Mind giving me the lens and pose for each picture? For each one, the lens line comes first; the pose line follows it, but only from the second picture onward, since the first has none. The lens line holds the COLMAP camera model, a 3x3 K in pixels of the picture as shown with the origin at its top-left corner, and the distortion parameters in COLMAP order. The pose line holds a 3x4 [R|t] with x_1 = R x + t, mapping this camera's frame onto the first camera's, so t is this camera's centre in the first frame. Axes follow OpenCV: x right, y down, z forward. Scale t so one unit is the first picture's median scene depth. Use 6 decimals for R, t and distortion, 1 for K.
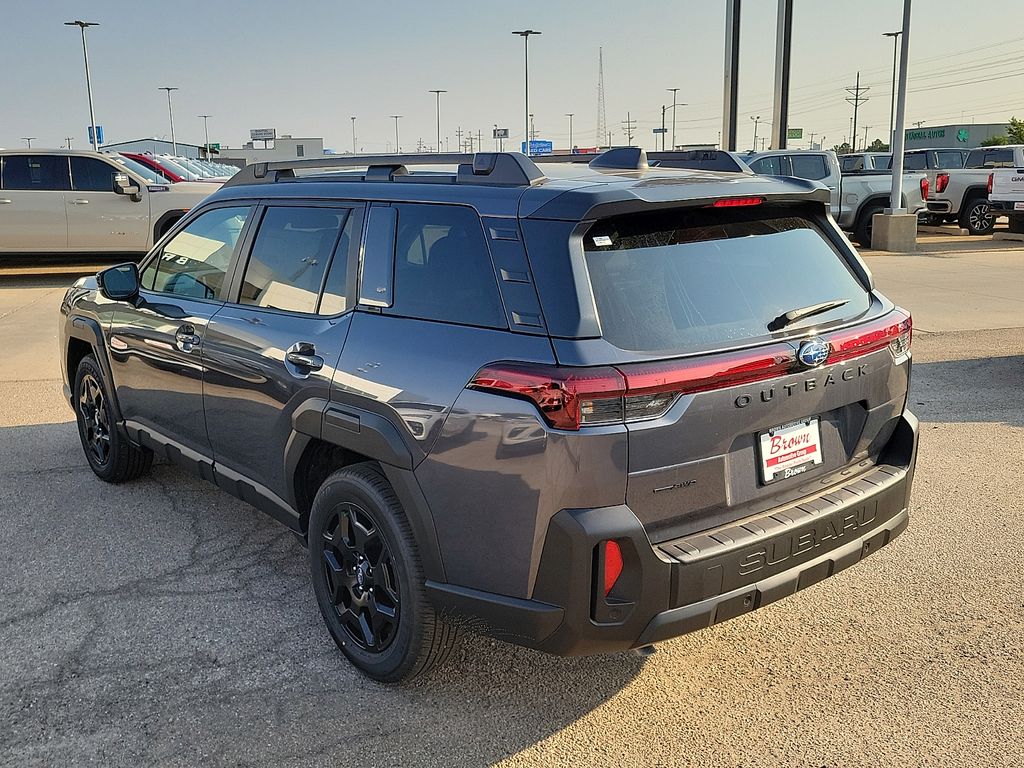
lens RADIAL K [[959.8, 0, 513.4], [0, 959.8, 370.2], [0, 0, 1]] dist [0.041107, 0.000000]
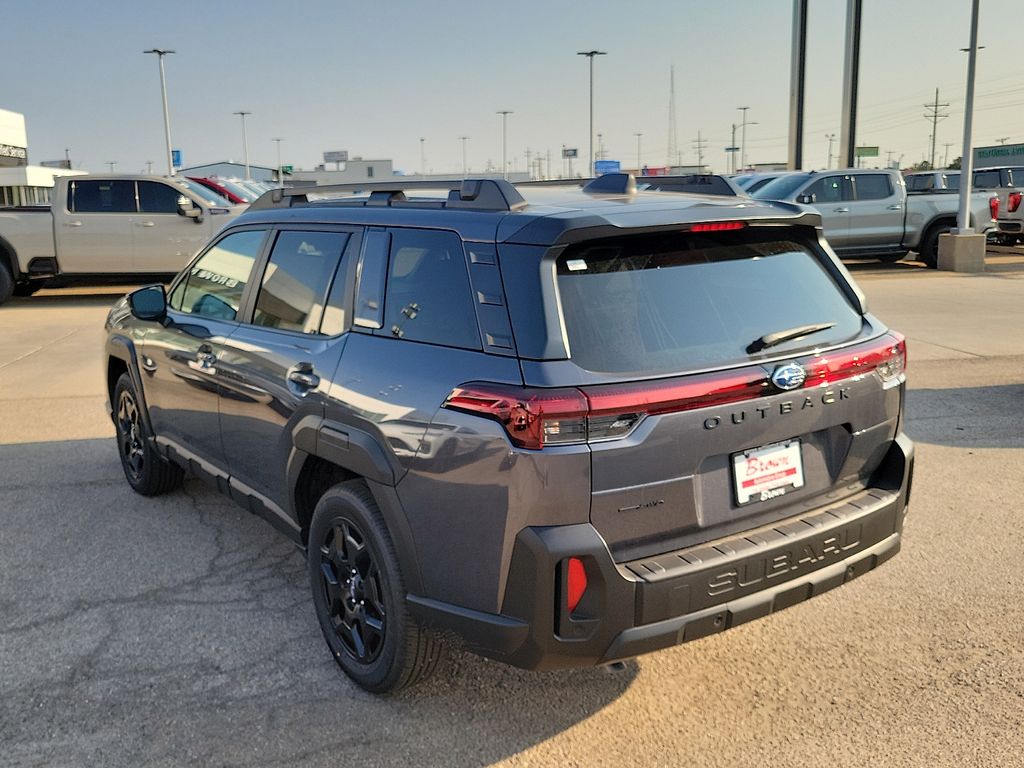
lens RADIAL K [[959.8, 0, 512.1], [0, 959.8, 382.4], [0, 0, 1]] dist [0.041107, 0.000000]
pose [[0.997883, 0.008418, -0.064492, 0.083561], [-0.008967, 0.999926, -0.008224, -0.000446], [0.064418, 0.008784, 0.997884, -0.021557]]
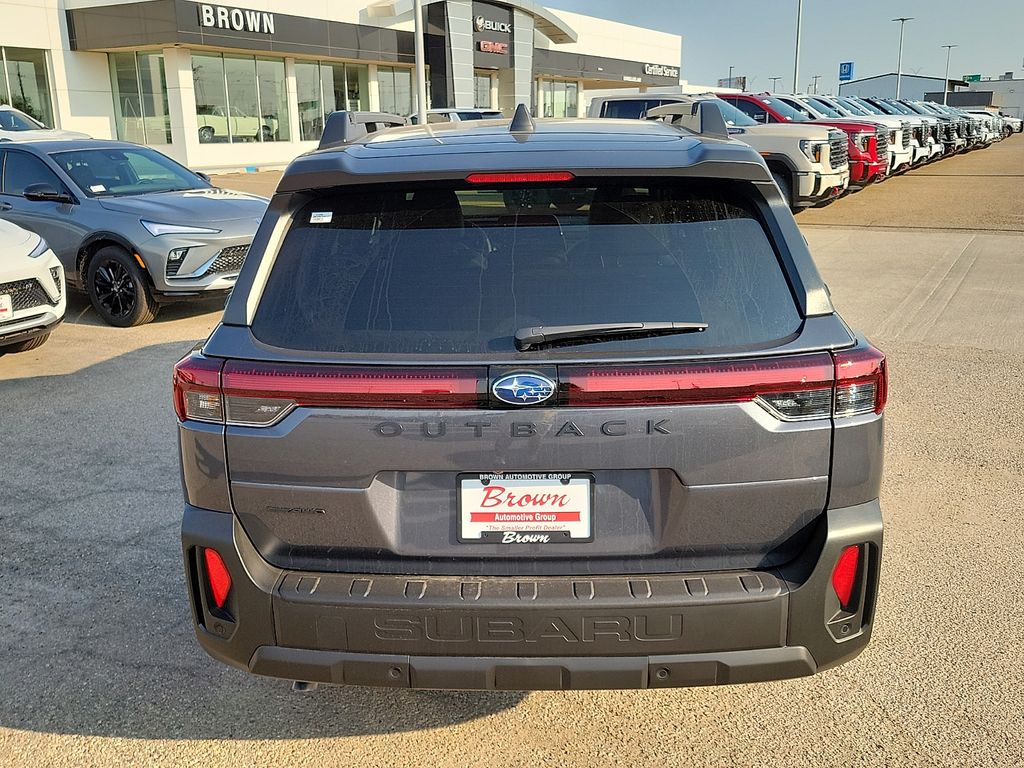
lens RADIAL K [[987.9, 0, 520.3], [0, 987.9, 379.7], [0, 0, 1]] dist [0.042978, 0.000000]
pose [[0.752336, 0.165607, -0.637624, 0.752847], [-0.124209, 0.986187, 0.109582, -0.101156], [0.646964, -0.003243, 0.762514, 0.398438]]
